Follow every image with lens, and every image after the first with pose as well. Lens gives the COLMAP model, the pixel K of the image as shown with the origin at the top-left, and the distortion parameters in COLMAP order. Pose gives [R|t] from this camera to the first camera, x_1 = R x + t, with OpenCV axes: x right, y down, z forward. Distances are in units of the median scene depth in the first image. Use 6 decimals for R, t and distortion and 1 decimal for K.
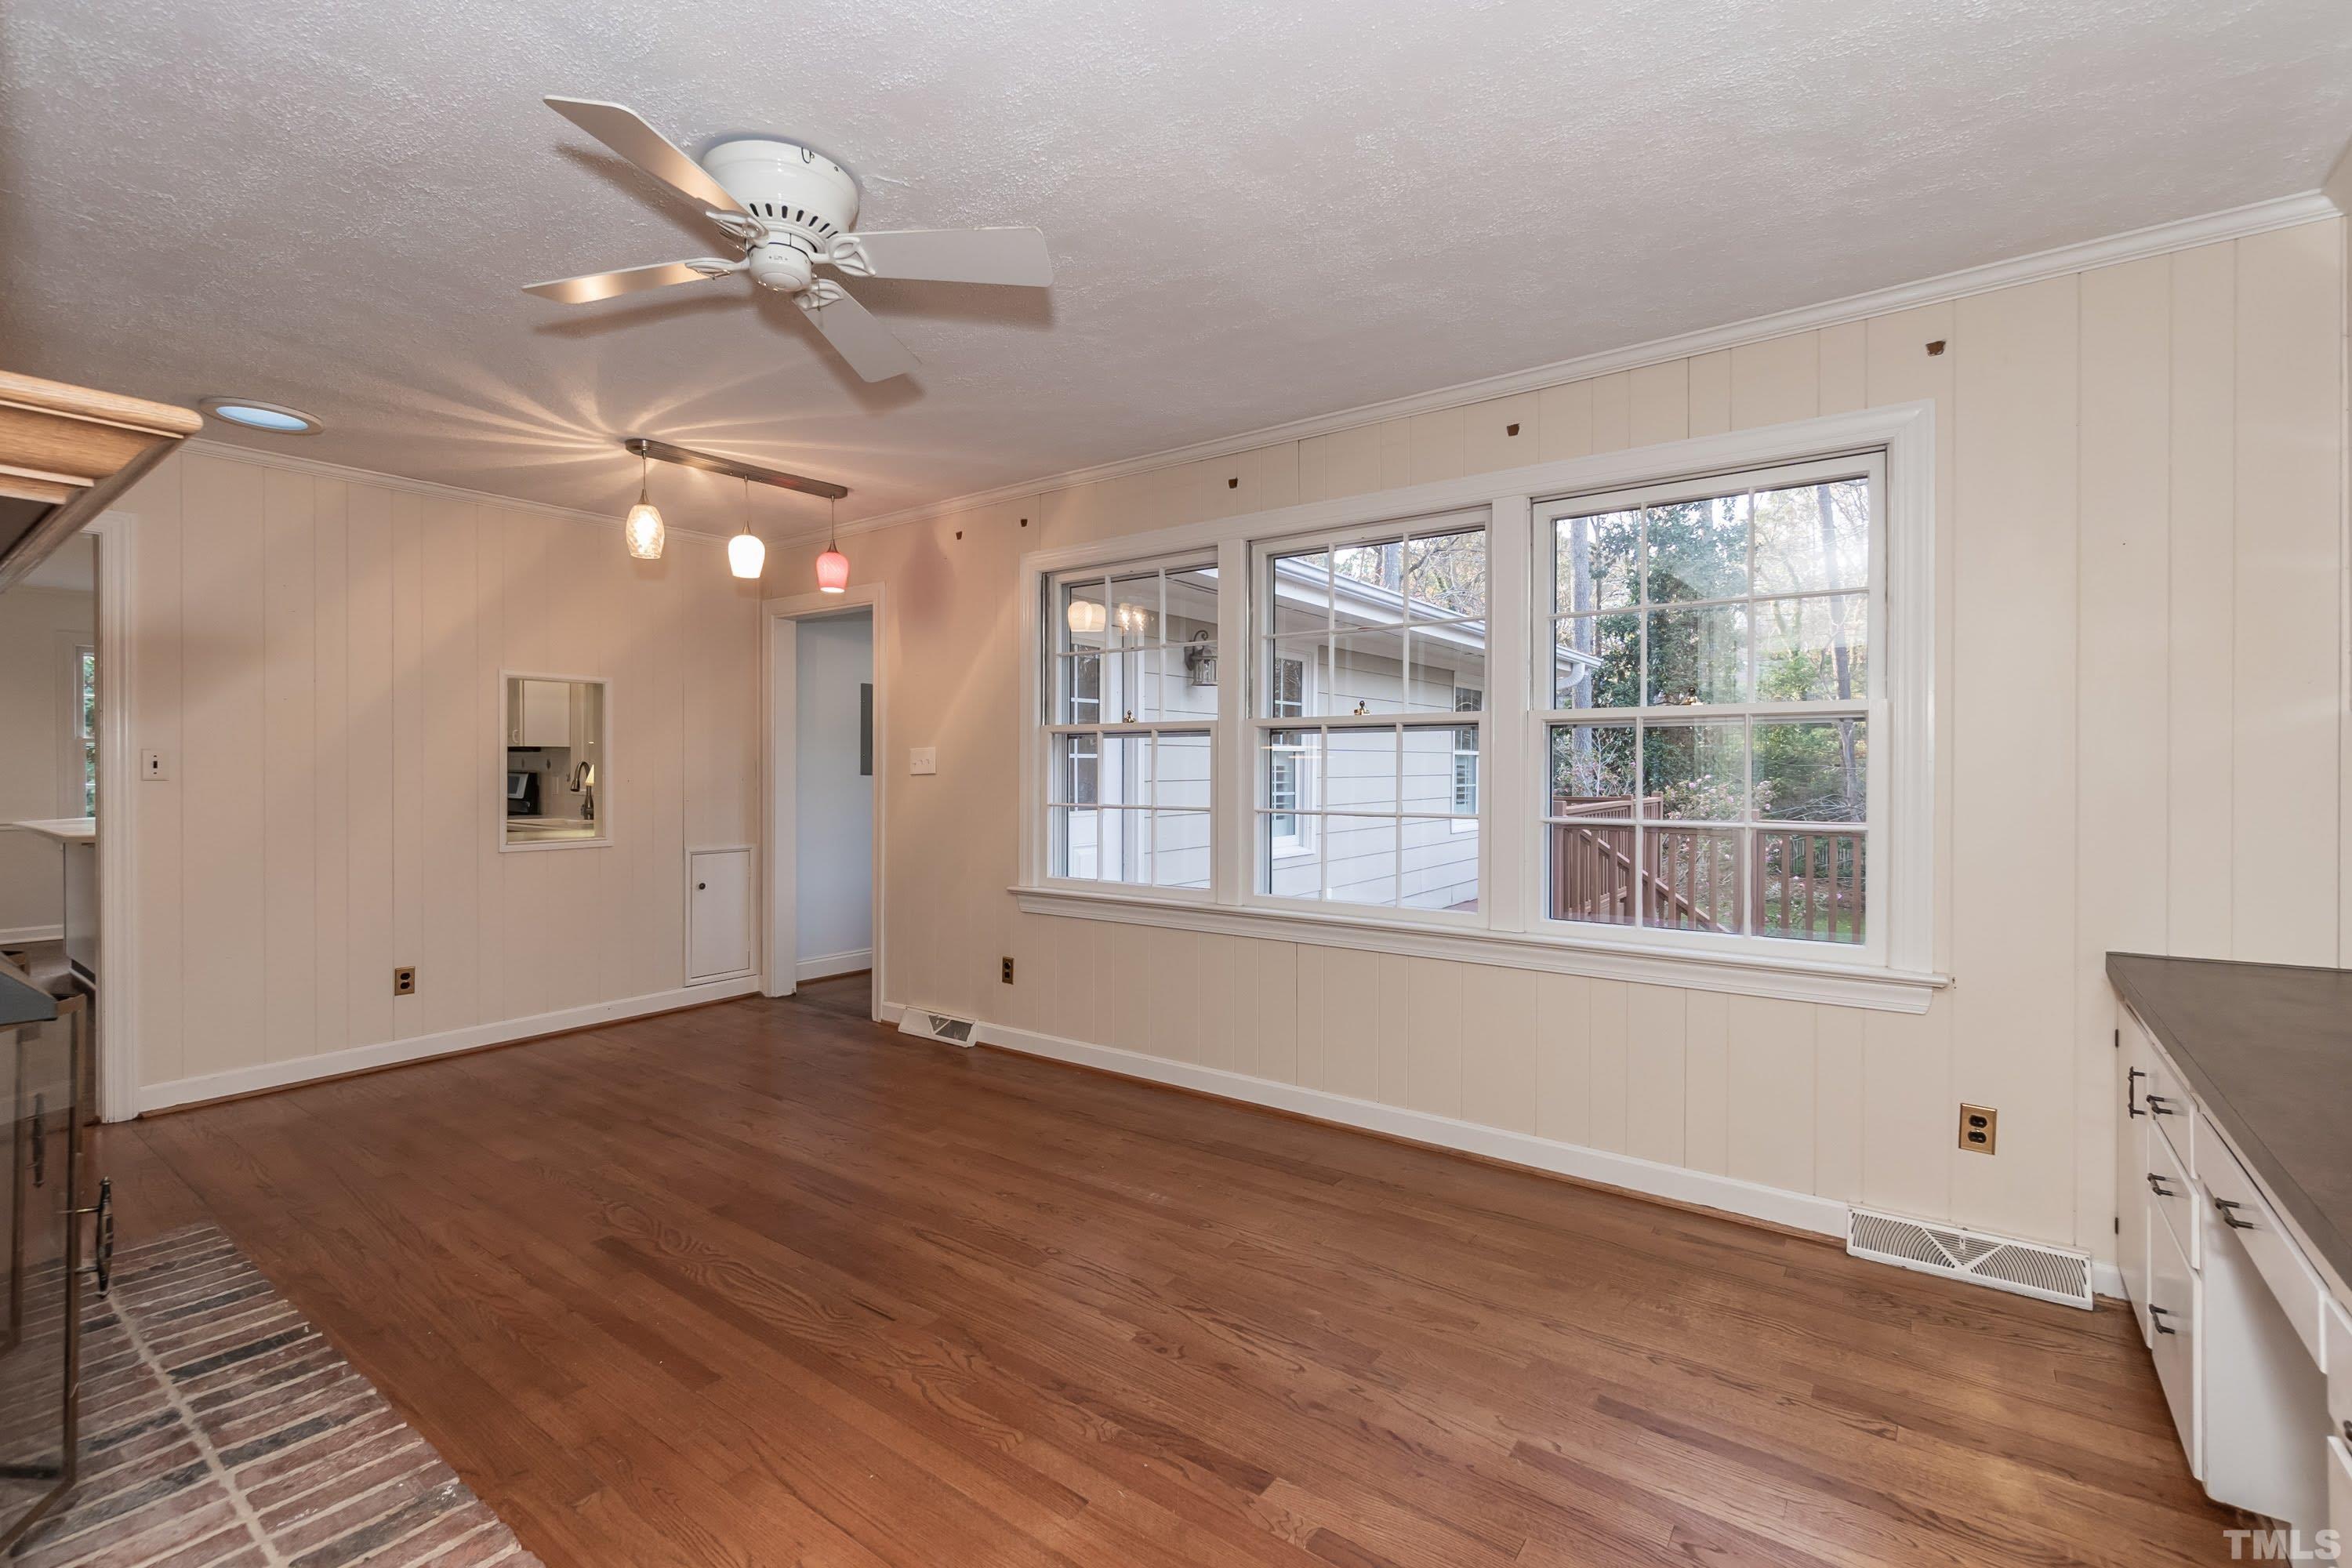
lens RADIAL K [[1019.3, 0, 1168.0], [0, 1019.3, 769.6], [0, 0, 1]] dist [-0.007375, 0.000407]
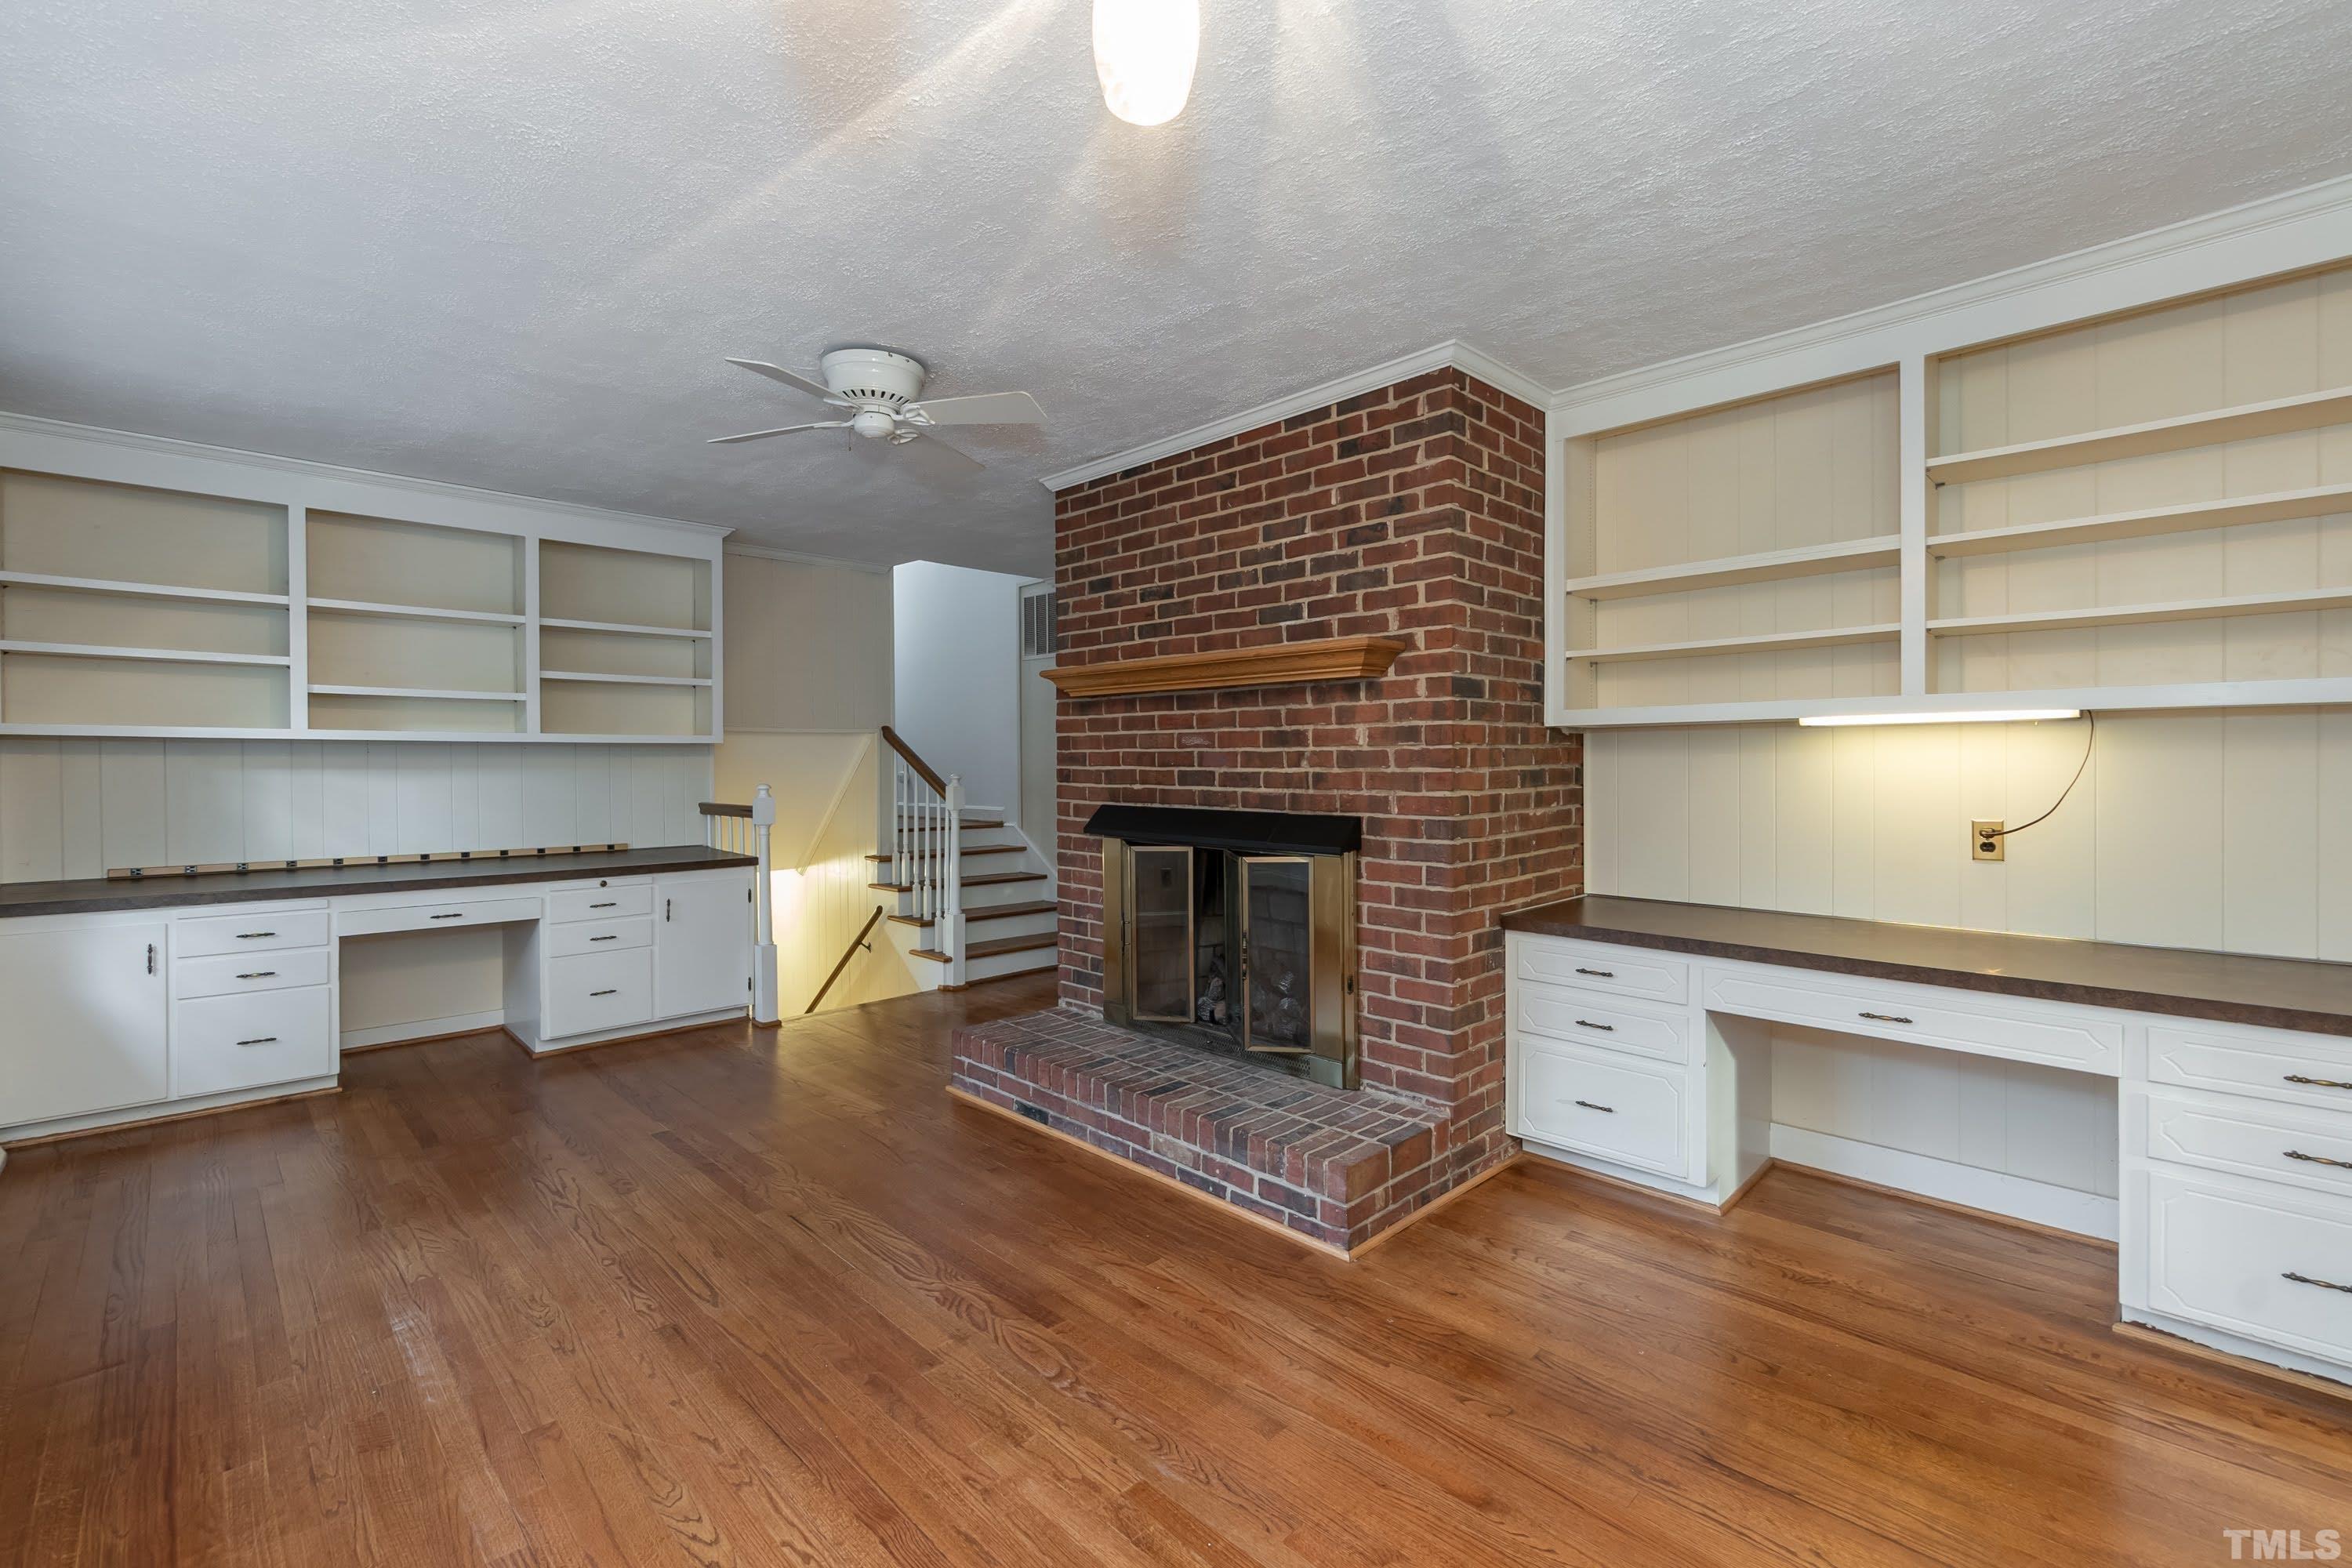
lens RADIAL K [[1019.3, 0, 1168.0], [0, 1019.3, 769.6], [0, 0, 1]] dist [-0.007375, 0.000407]
pose [[-0.986156, 0.004709, 0.165755, -1.282398], [0.006448, 0.999930, 0.009956, -0.022552], [-0.165696, 0.010887, -0.986117, 2.942973]]
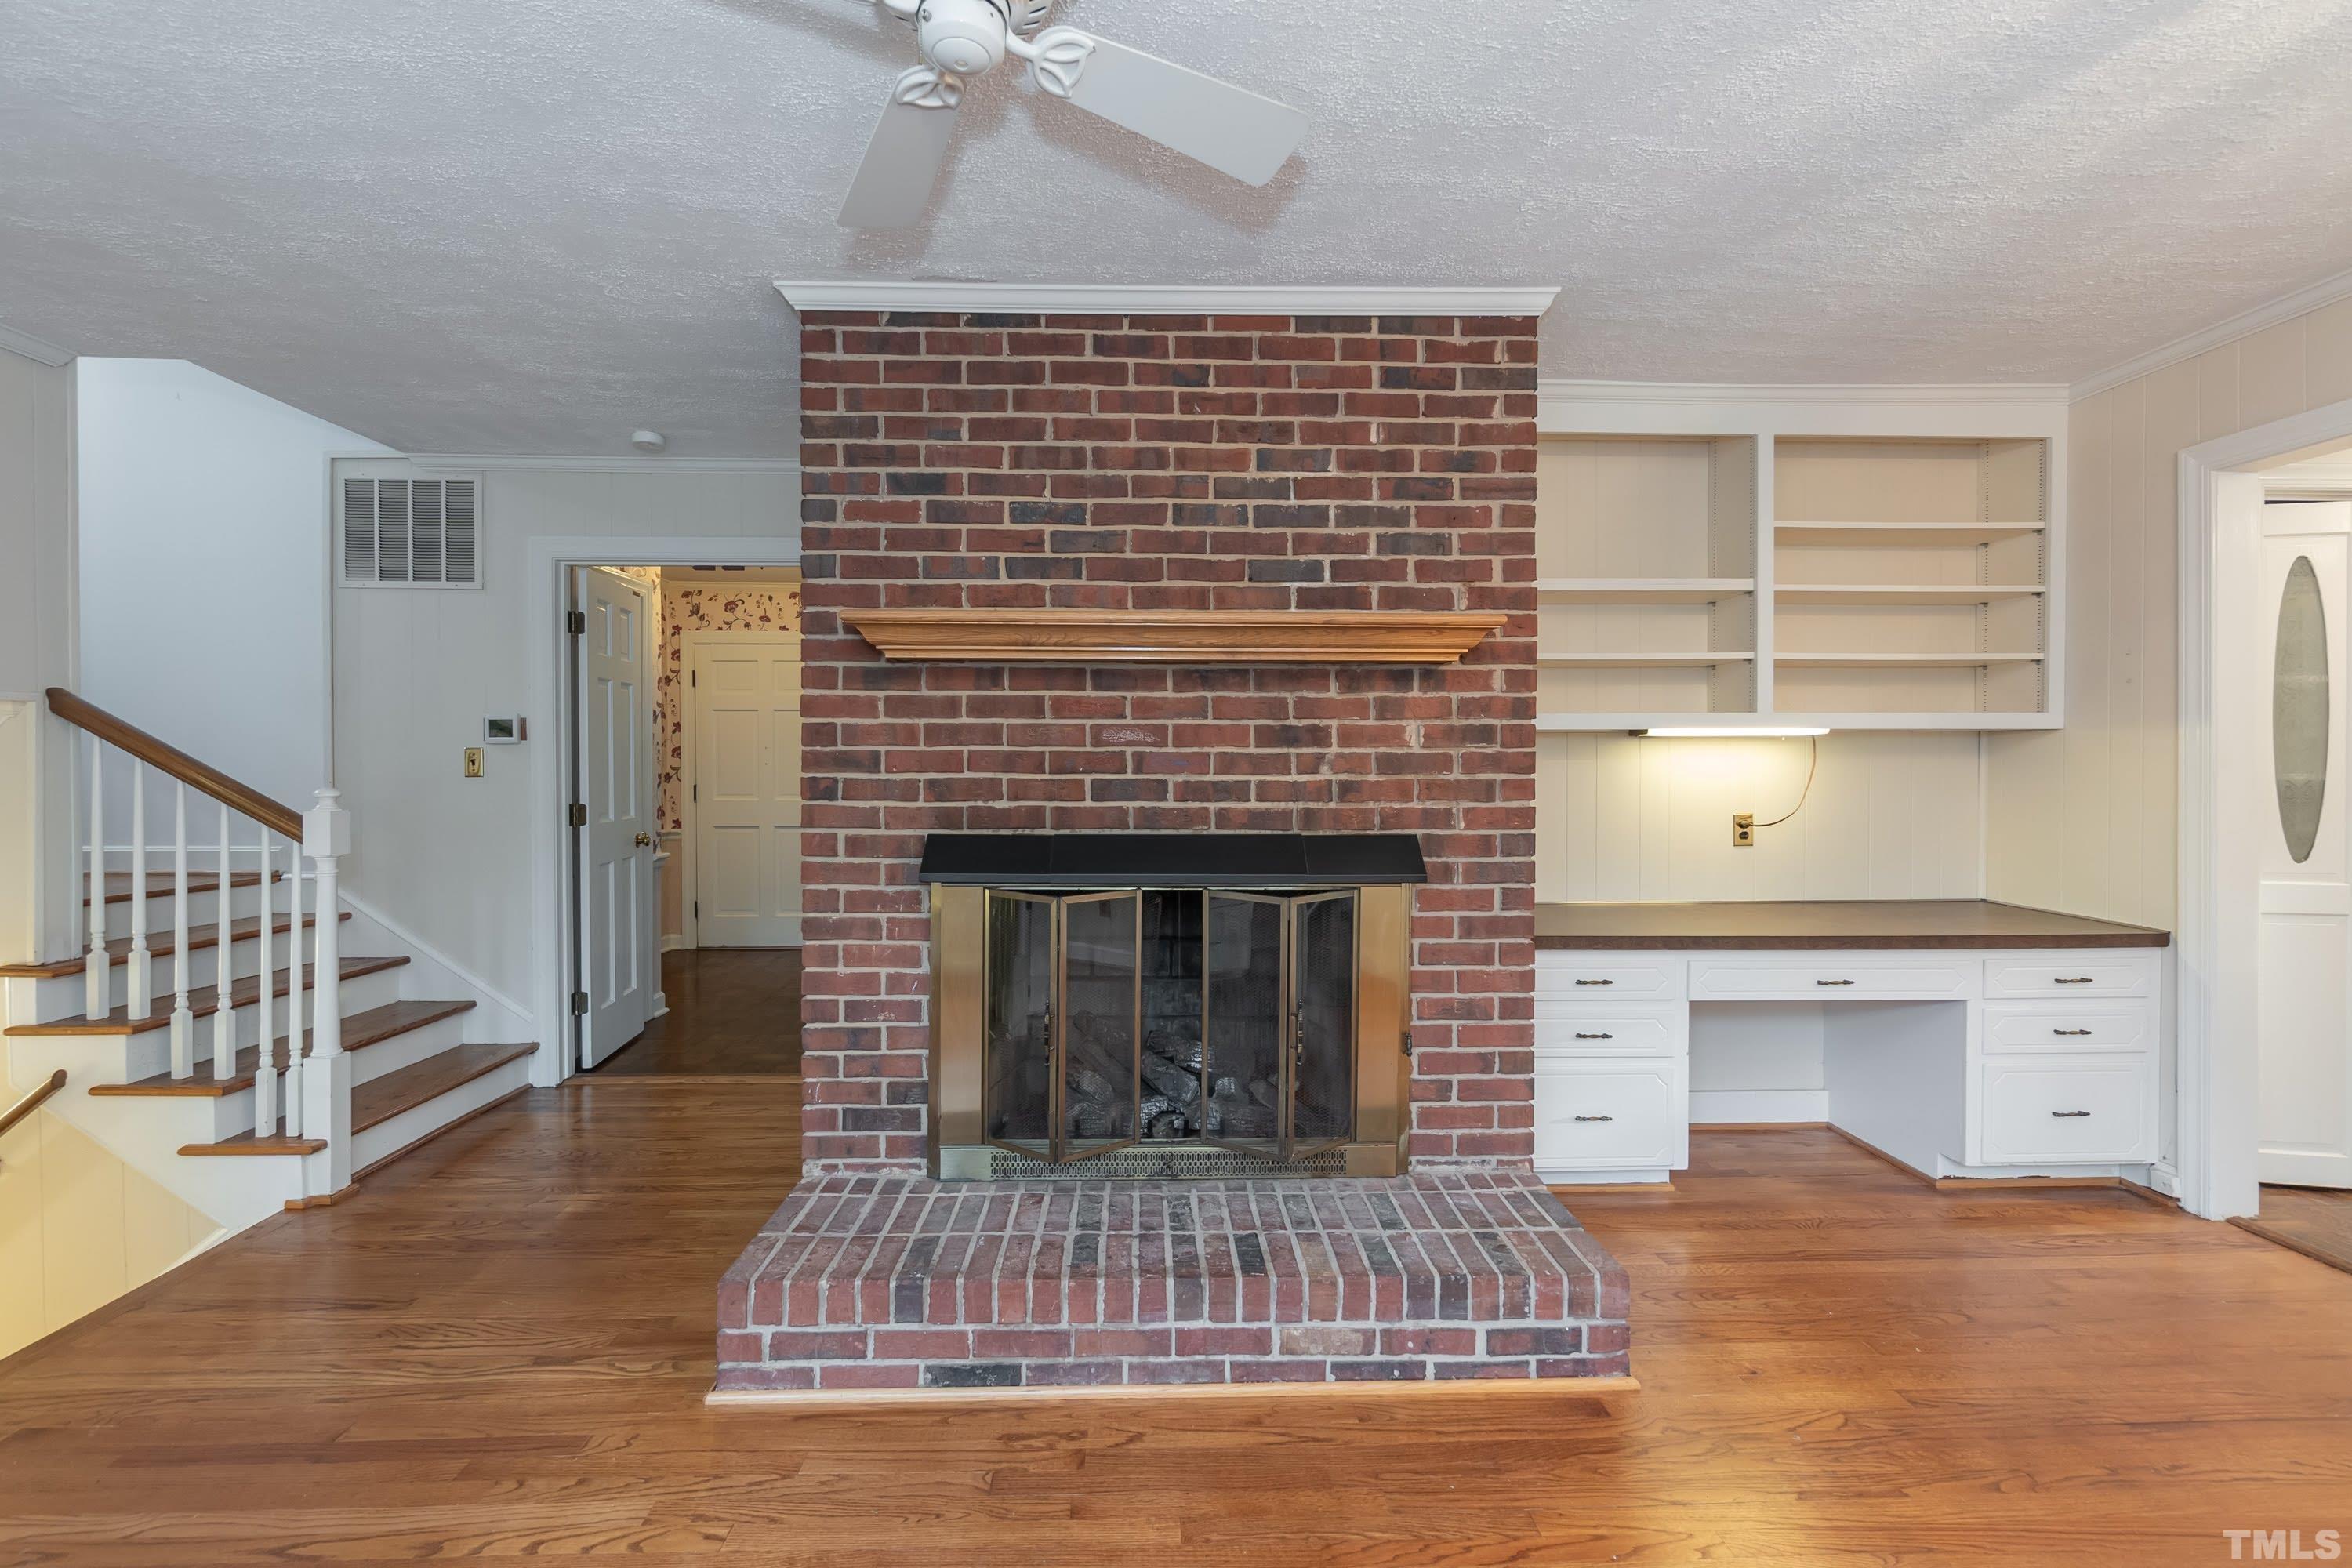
lens RADIAL K [[1019.3, 0, 1168.0], [0, 1019.3, 769.6], [0, 0, 1]] dist [-0.007375, 0.000407]
pose [[-0.788868, 0.006503, -0.614529, -0.080042], [0.000556, 0.999951, 0.009869, -0.027213], [0.614563, 0.007444, -0.788833, 1.999097]]
